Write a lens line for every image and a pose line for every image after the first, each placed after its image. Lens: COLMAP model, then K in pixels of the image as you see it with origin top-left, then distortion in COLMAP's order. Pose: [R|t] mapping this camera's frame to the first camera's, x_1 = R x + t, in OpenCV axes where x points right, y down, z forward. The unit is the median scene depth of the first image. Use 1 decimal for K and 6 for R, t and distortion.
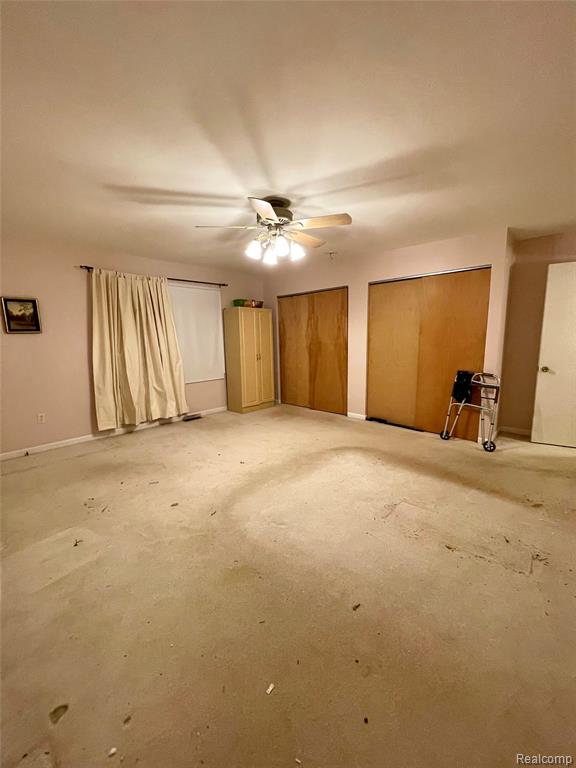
lens RADIAL K [[305.7, 0, 284.0], [0, 305.7, 380.5], [0, 0, 1]] dist [-0.001175, -0.000017]
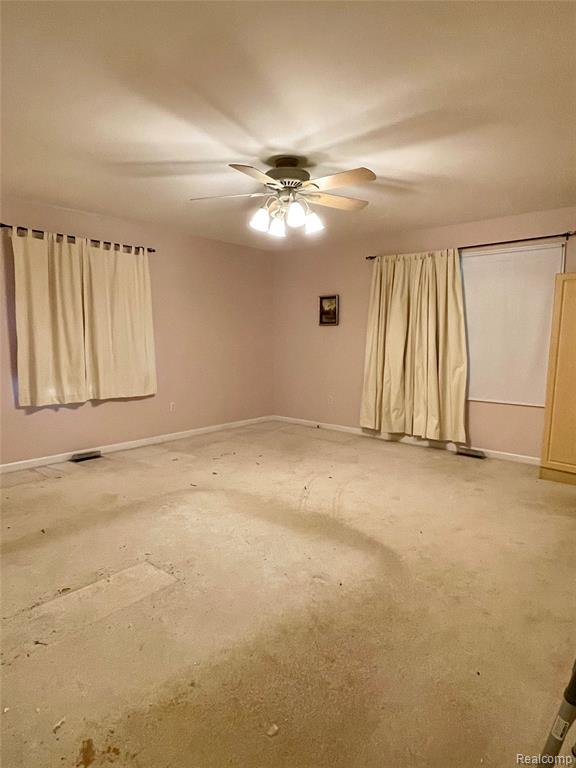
lens RADIAL K [[447.7, 0, 285.8], [0, 447.7, 384.3], [0, 0, 1]] dist [0.002087, 0.000436]
pose [[0.066423, 0.131961, -0.989027, 0.867234], [-0.150182, 0.981246, 0.120837, -0.115389], [0.986424, 0.140508, 0.084995, 0.719670]]
